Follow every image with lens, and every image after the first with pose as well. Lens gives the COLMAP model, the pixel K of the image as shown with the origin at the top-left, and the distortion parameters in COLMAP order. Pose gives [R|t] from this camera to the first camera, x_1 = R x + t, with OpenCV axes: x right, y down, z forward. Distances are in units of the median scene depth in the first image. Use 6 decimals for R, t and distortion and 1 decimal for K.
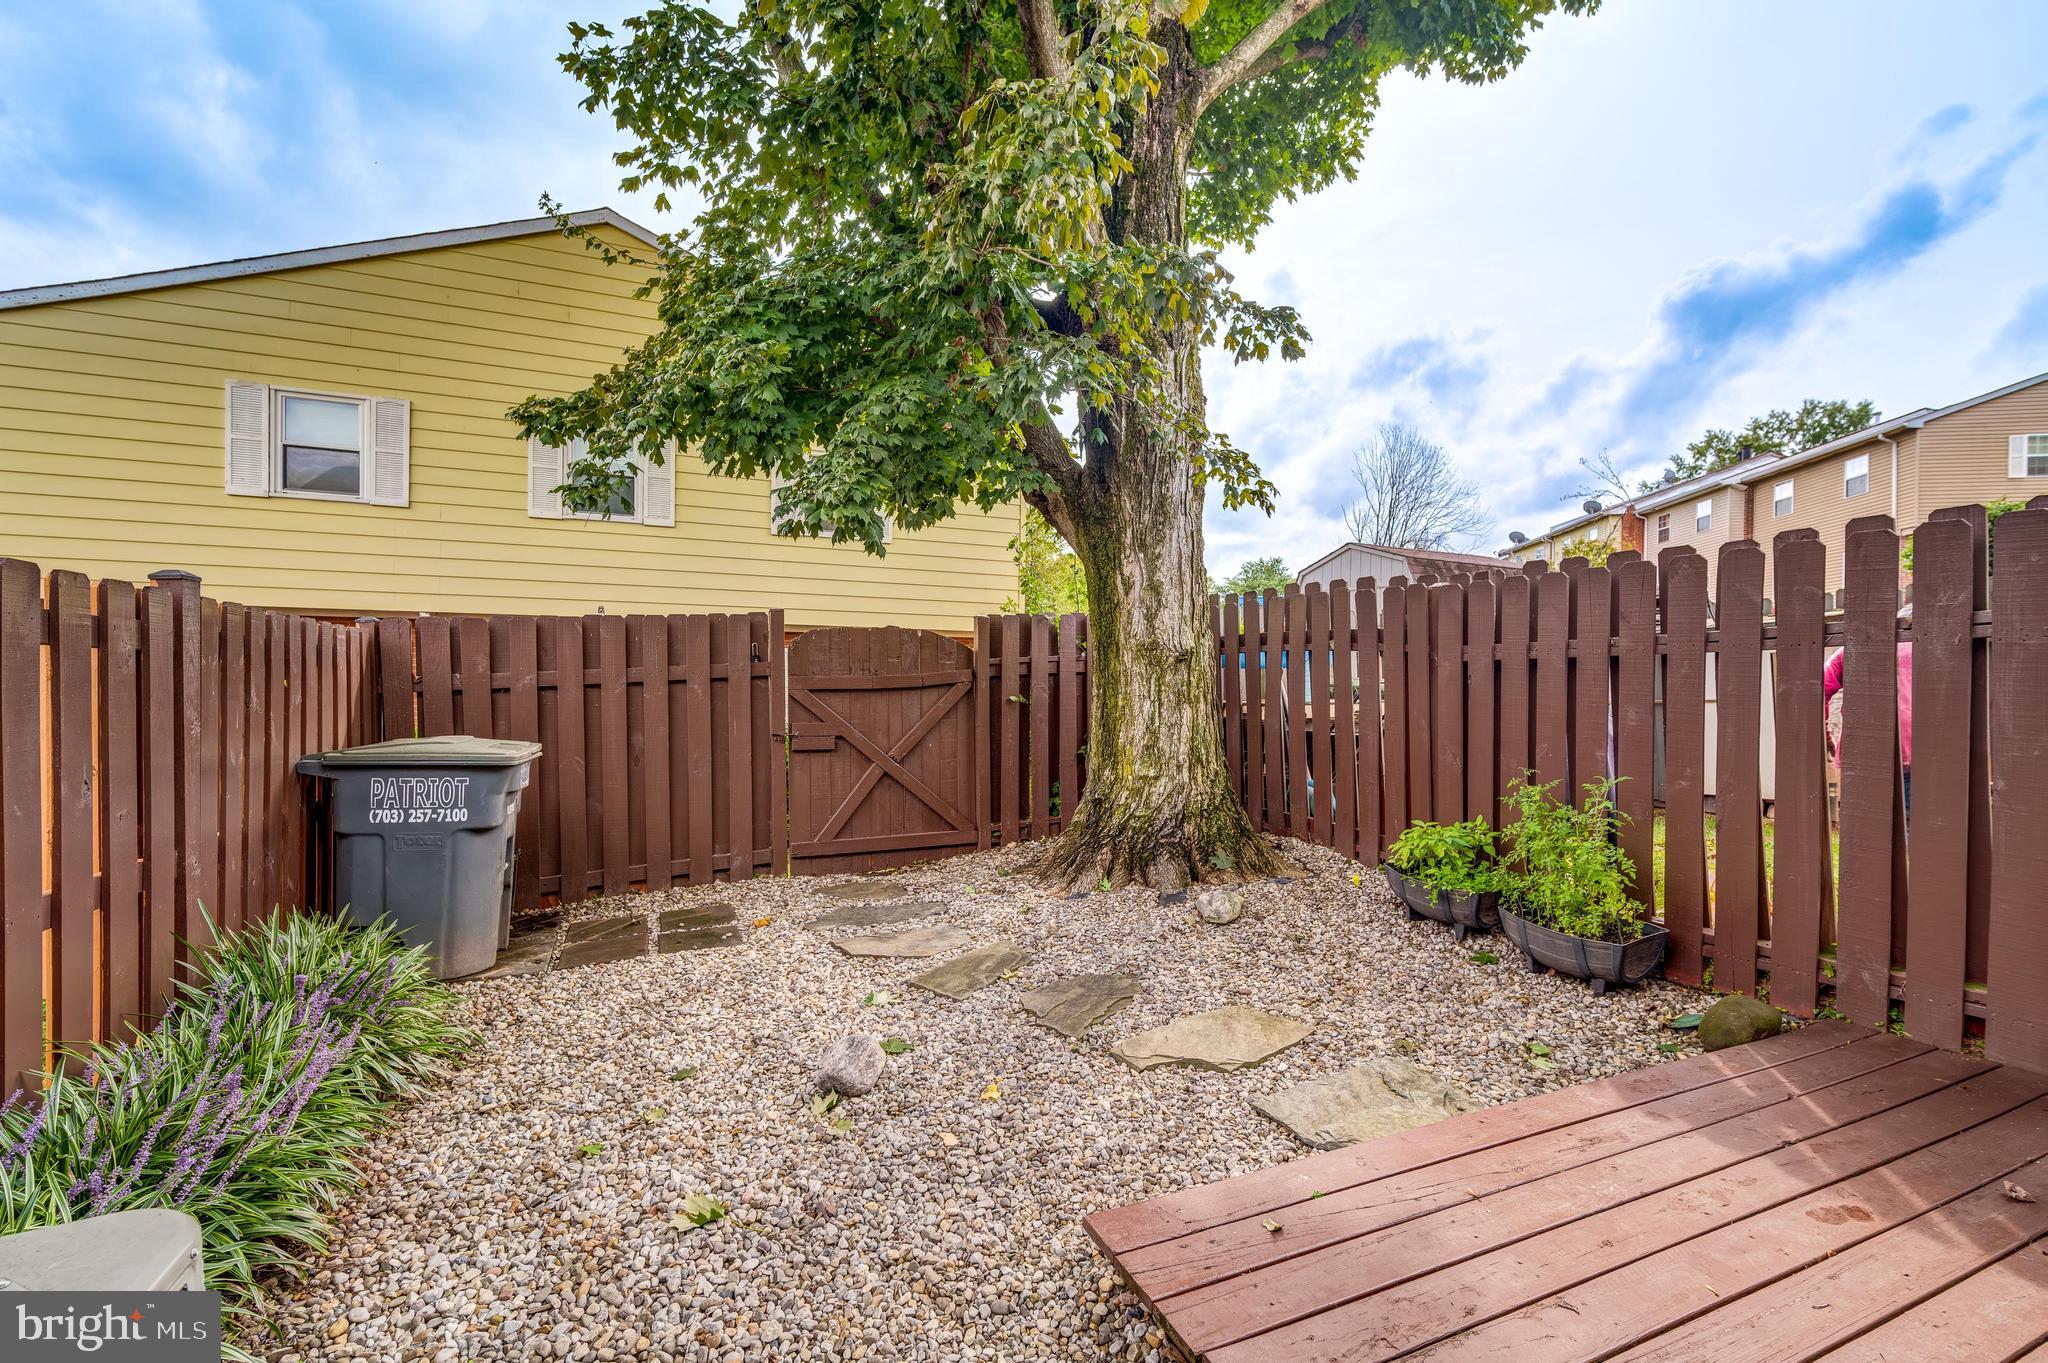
lens RADIAL K [[901.2, 0, 1022.0], [0, 901.2, 681.2], [0, 0, 1]] dist [0.006304, -0.000087]
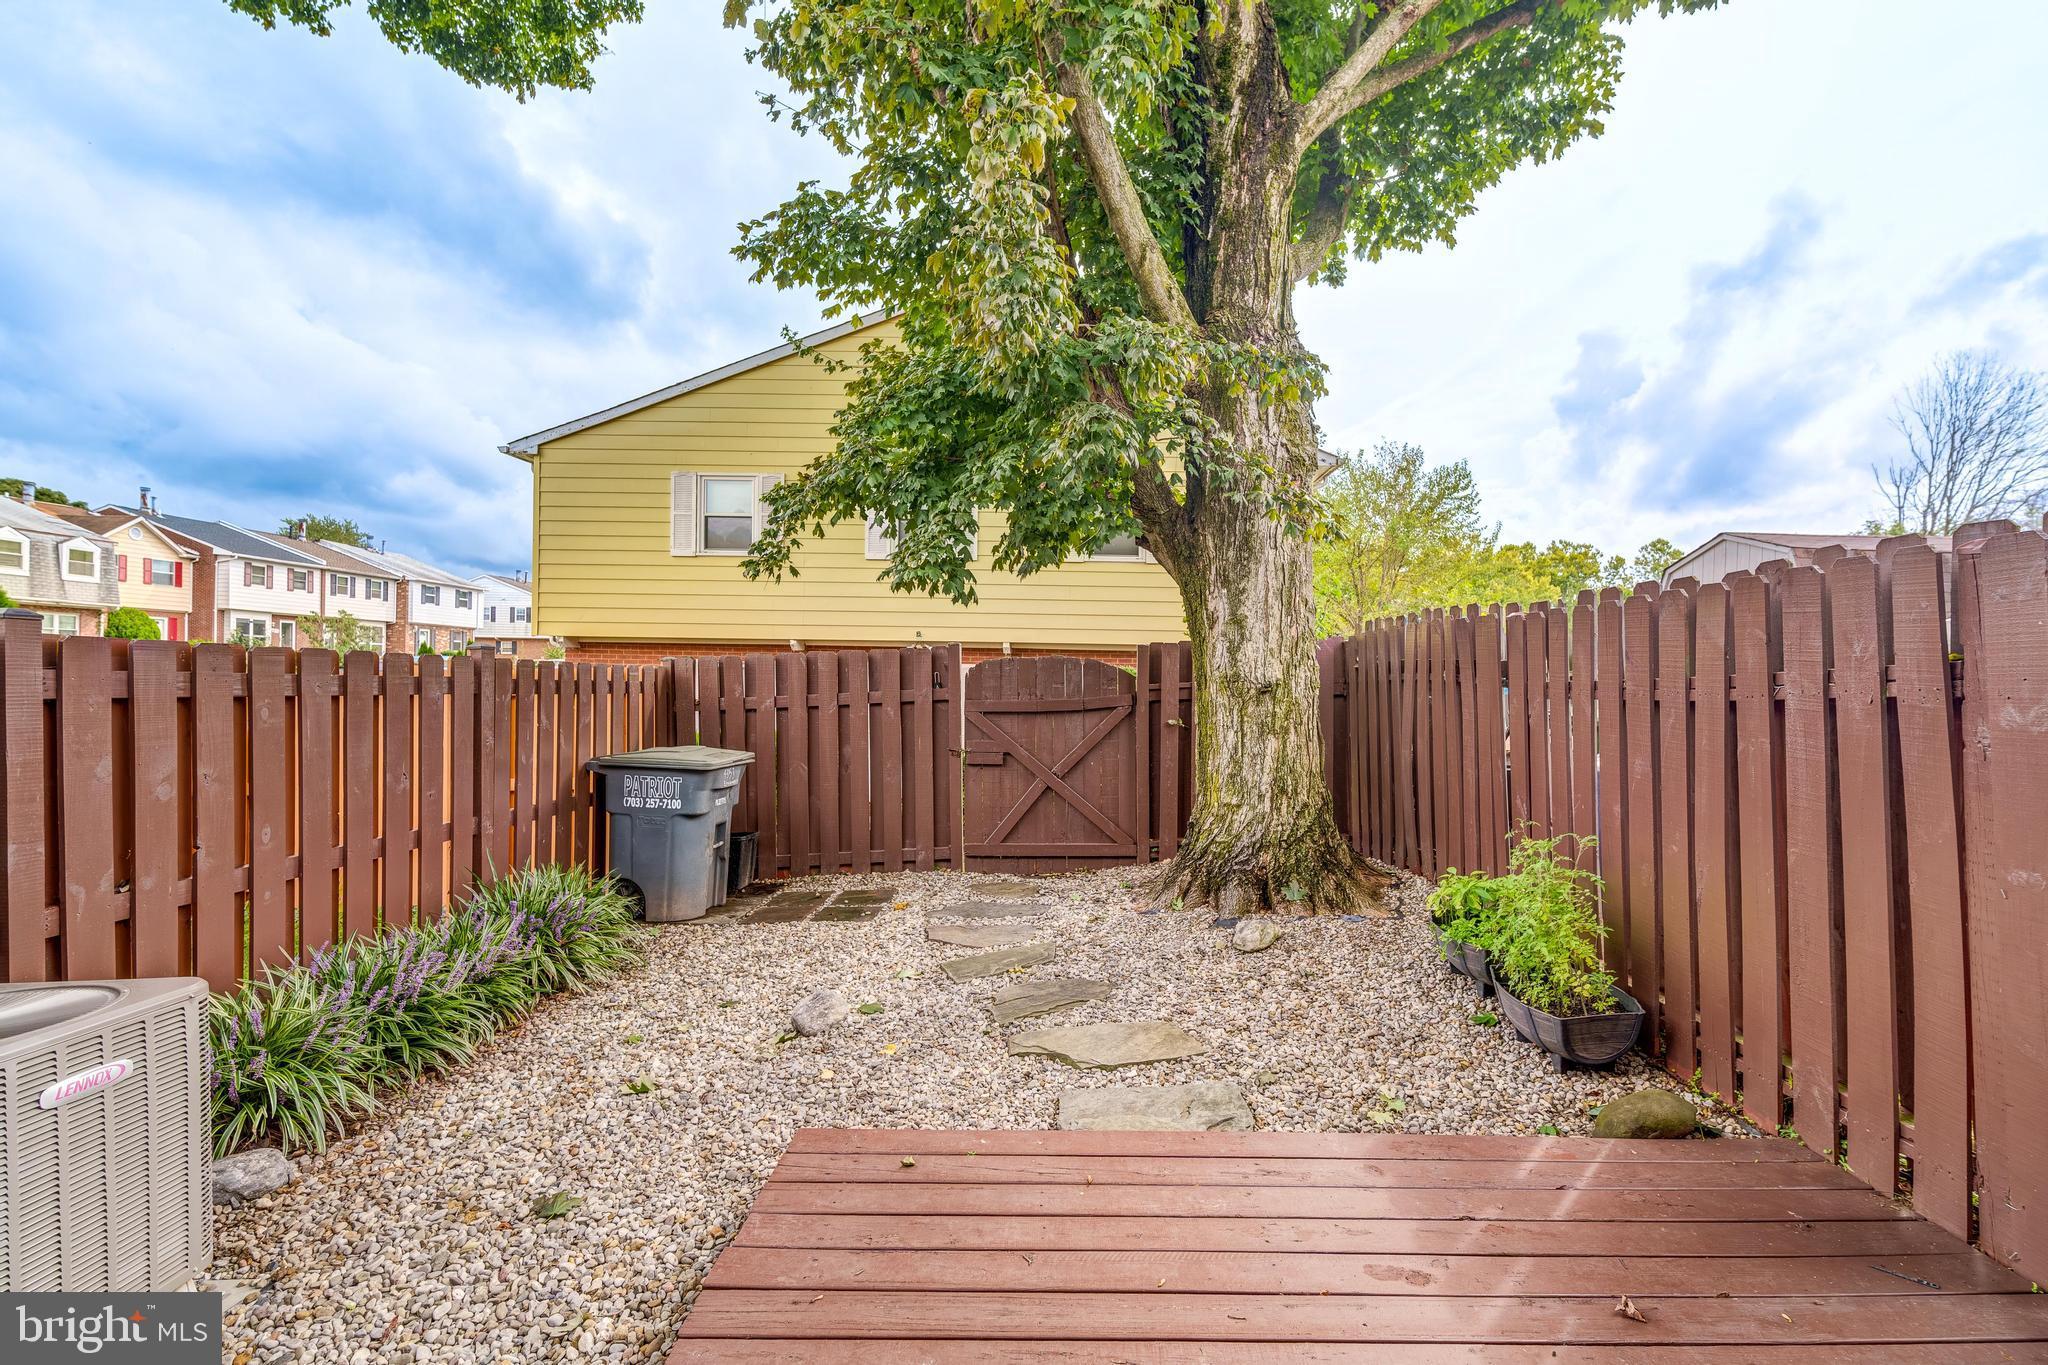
lens RADIAL K [[925.0, 0, 1063.6], [0, 925.0, 675.1], [0, 0, 1]] dist [0.006706, -0.000197]
pose [[0.913561, 0.000880, -0.406700, 0.406935], [-0.004860, 0.999950, -0.008752, -0.032950], [0.406672, 0.009972, 0.913520, -0.050371]]
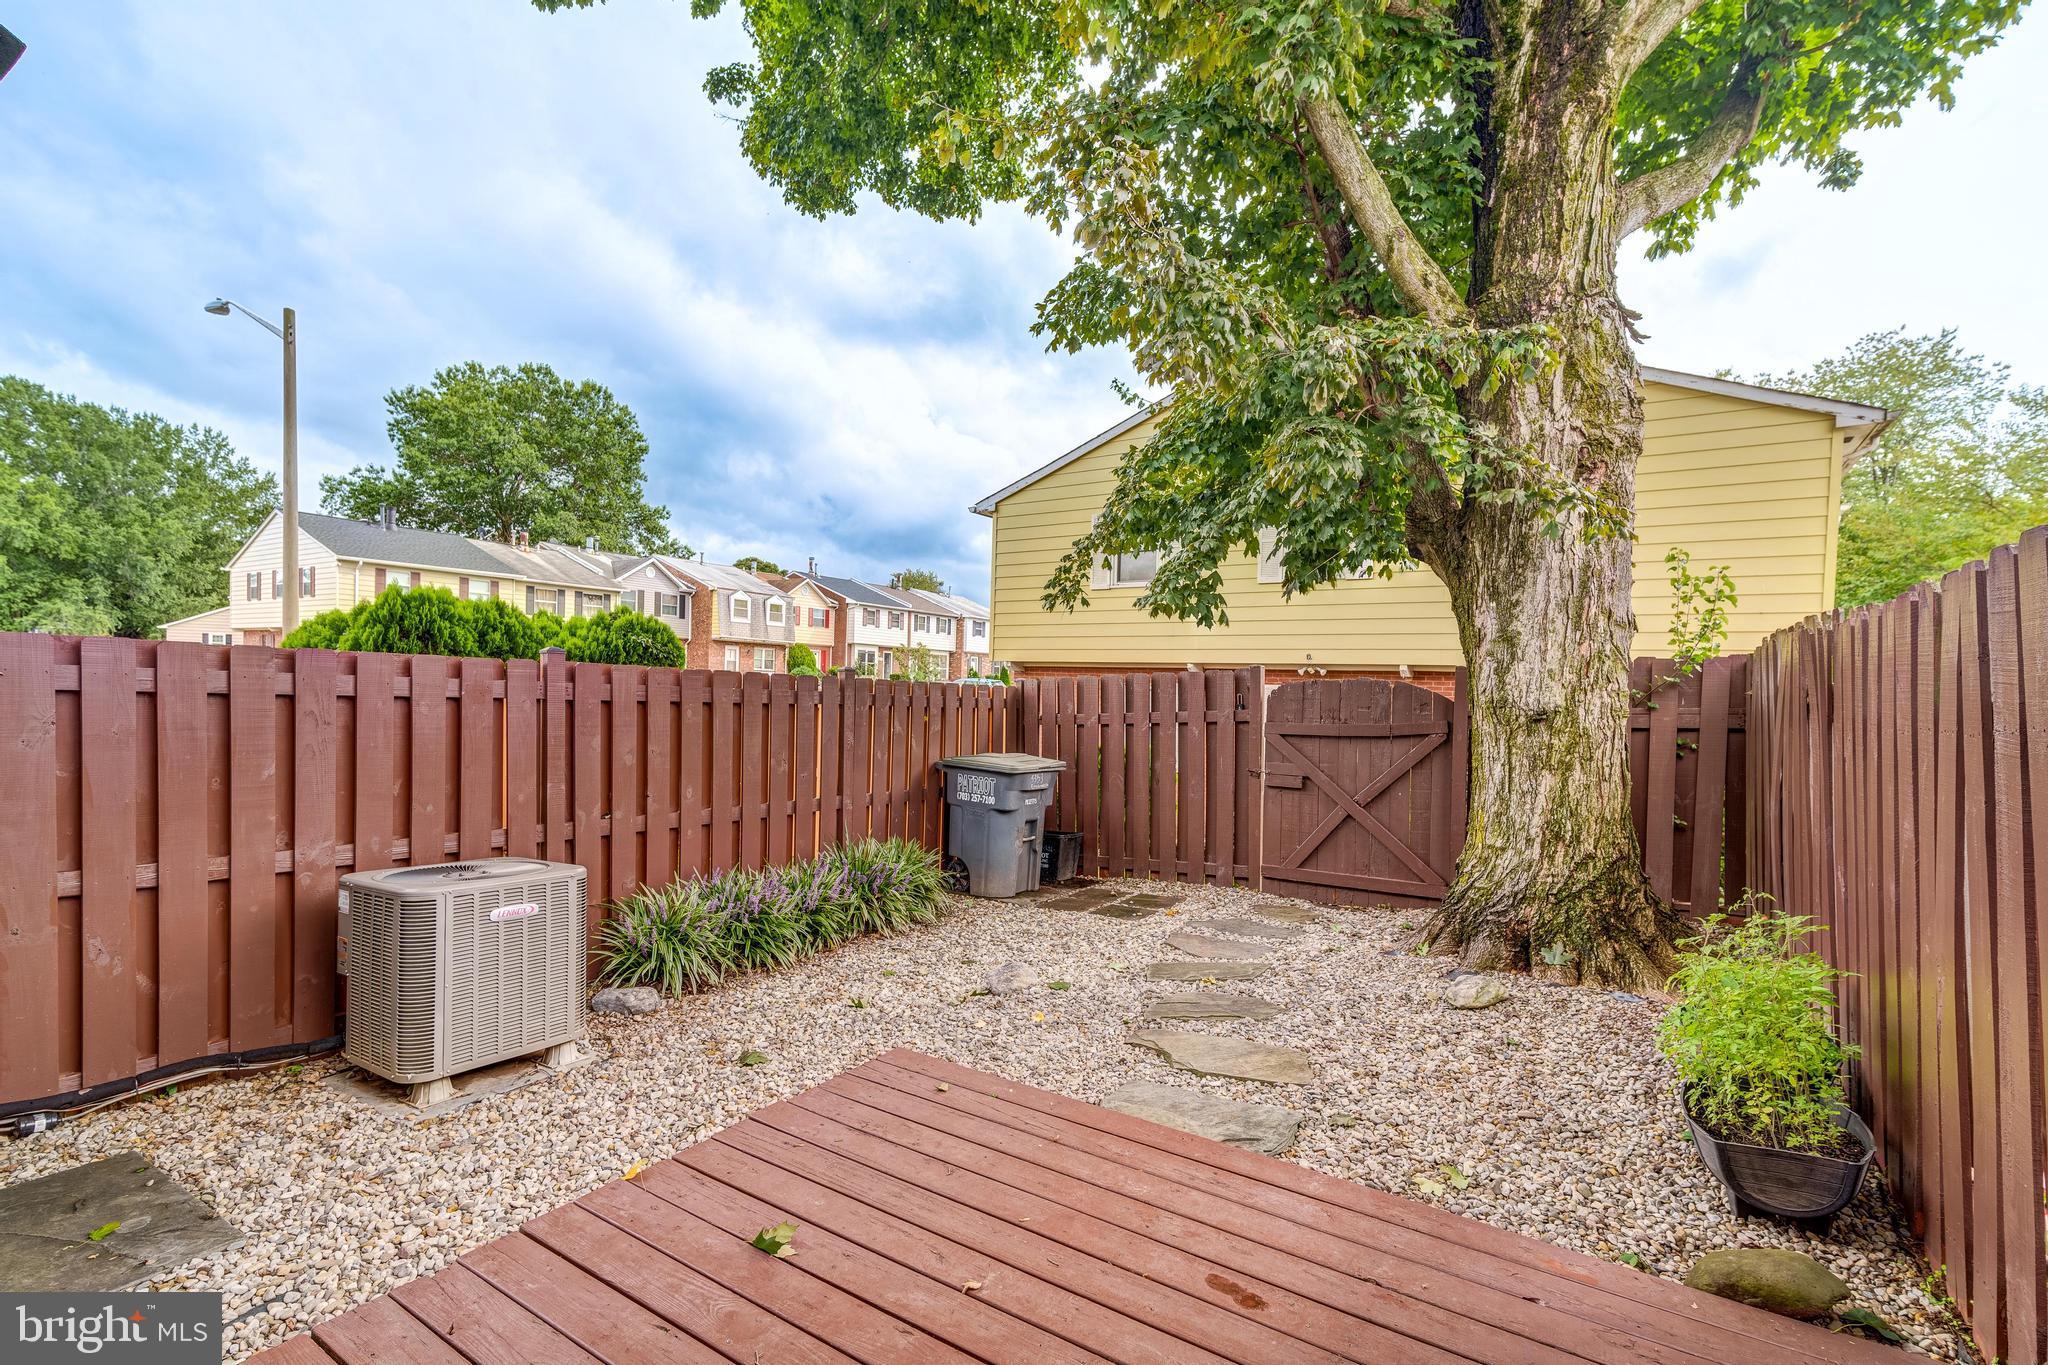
lens RADIAL K [[925.0, 0, 1020.9], [0, 925.0, 707.7], [0, 0, 1]] dist [0.006706, -0.000197]
pose [[0.546396, 0.021103, -0.837261, 0.677657], [-0.024464, 0.999658, 0.009231, -0.032297], [0.837170, 0.015439, 0.546725, 0.087083]]
